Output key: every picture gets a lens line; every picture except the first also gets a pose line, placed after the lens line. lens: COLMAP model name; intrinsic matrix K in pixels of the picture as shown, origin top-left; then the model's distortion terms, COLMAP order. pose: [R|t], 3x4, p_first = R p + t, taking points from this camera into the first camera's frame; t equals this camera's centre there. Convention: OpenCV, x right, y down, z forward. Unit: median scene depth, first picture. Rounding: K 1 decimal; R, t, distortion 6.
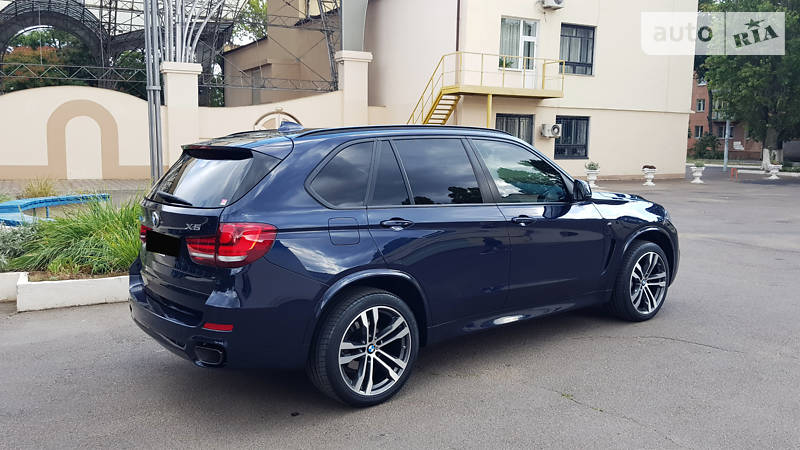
lens RADIAL K [[674.2, 0, 390.8], [0, 674.2, 206.0], [0, 0, 1]] dist [0.103806, -0.191639]
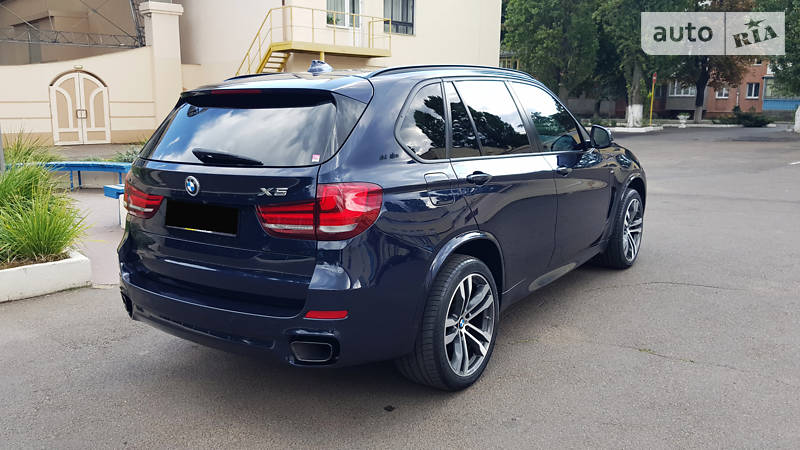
lens RADIAL K [[682.4, 0, 382.2], [0, 682.4, 208.7], [0, 0, 1]] dist [0.090886, -0.180991]
pose [[0.958583, -0.056982, 0.279055, -0.048773], [0.041391, 0.997251, 0.061452, 0.000859], [-0.281790, -0.047357, 0.958307, 0.026112]]
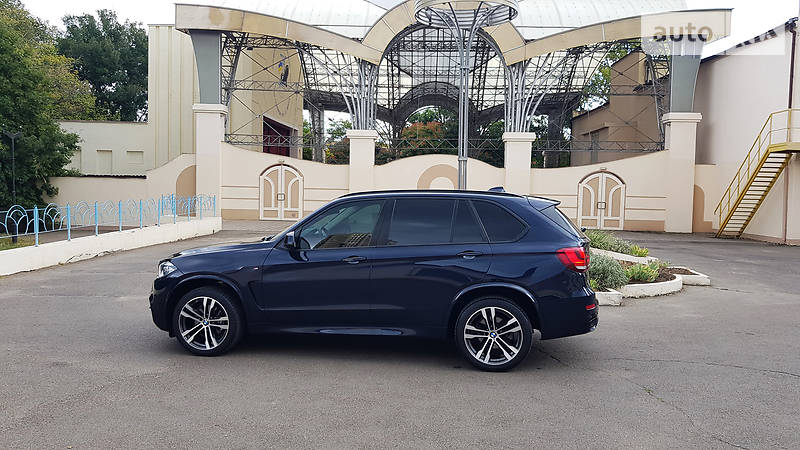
lens RADIAL K [[619.0, 0, 387.5], [0, 619.0, 212.4], [0, 0, 1]] dist [0.077385, -0.129821]
pose [[0.855275, 0.026493, -0.517497, 0.065391], [-0.062538, 0.996670, -0.052333, 0.003180], [0.514387, 0.077123, 0.854083, -0.045842]]
